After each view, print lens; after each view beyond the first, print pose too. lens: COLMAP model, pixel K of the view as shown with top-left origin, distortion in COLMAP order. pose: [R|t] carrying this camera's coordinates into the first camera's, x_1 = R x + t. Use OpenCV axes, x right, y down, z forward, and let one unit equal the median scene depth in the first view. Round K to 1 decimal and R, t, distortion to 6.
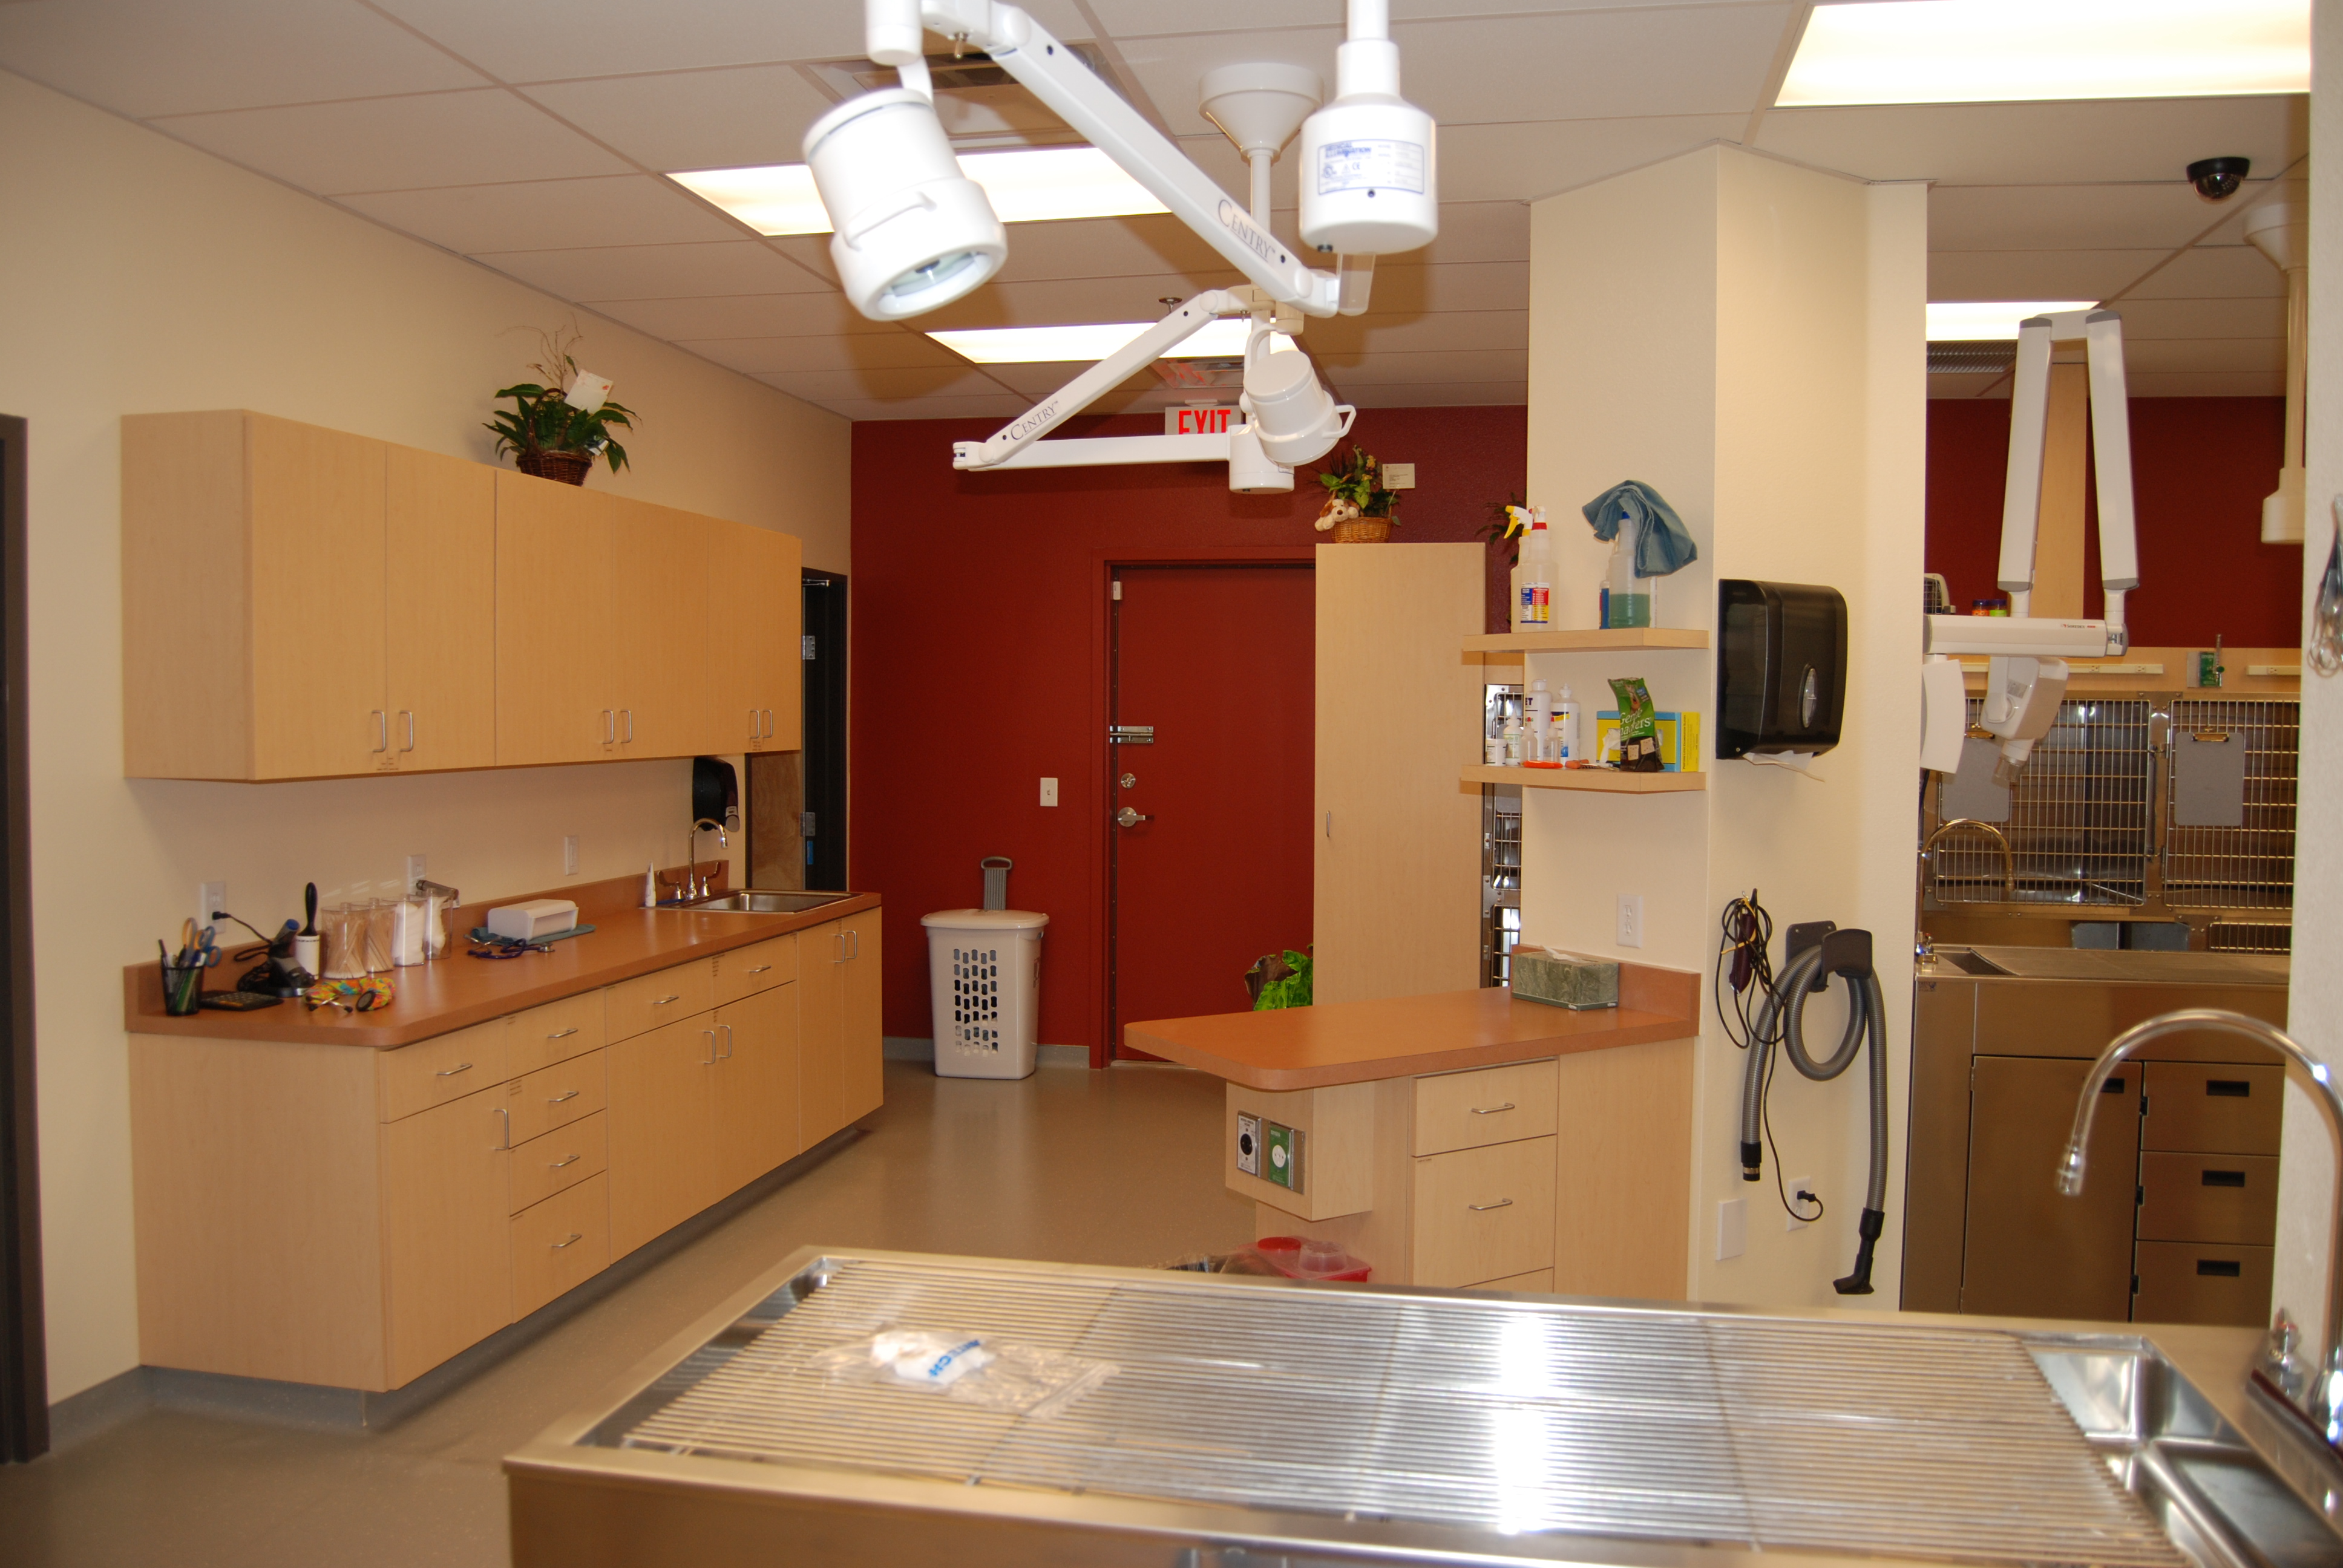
lens RADIAL K [[1837.4, 0, 1171.6], [0, 1837.4, 786.3], [0, 0, 1]] dist [-0.075163, 0.004834]
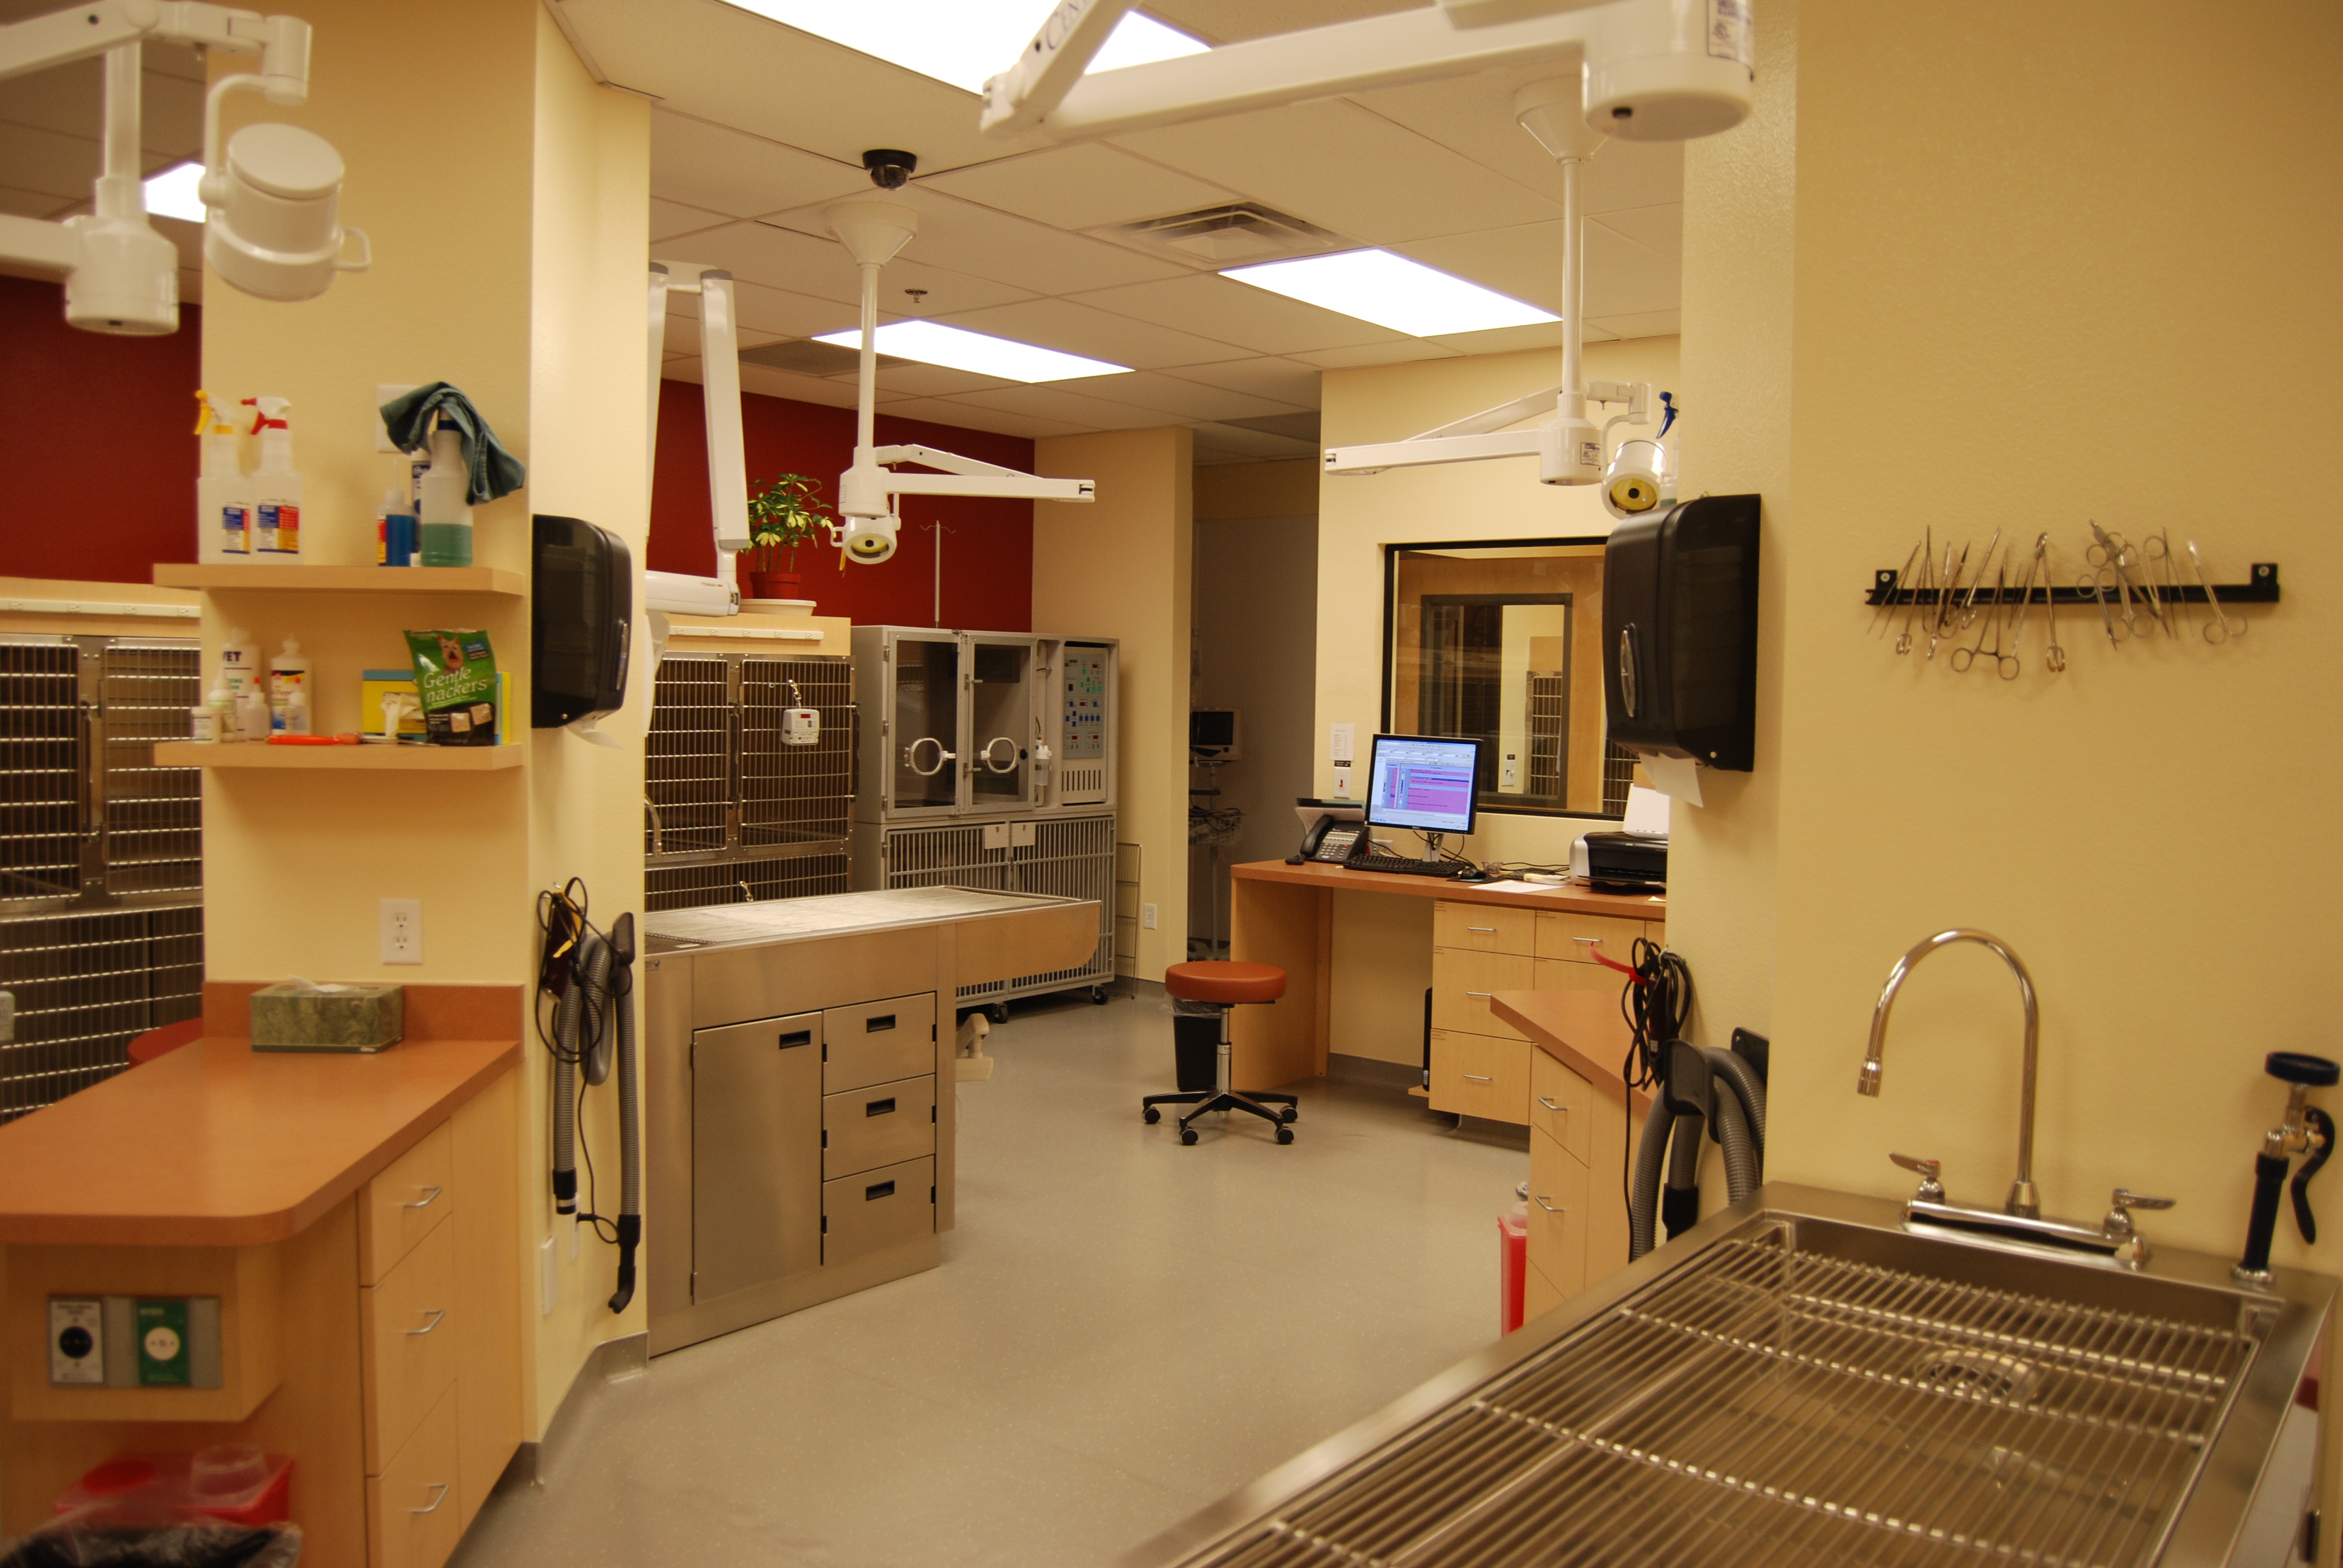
lens RADIAL K [[1837.4, 0, 1175.5], [0, 1837.4, 779.3], [0, 0, 1]] dist [-0.075163, 0.004834]
pose [[0.452100, -0.044975, 0.890832, -0.310255], [0.023838, 0.998980, 0.038337, -0.015988], [-0.891648, 0.003903, 0.452712, 0.349447]]
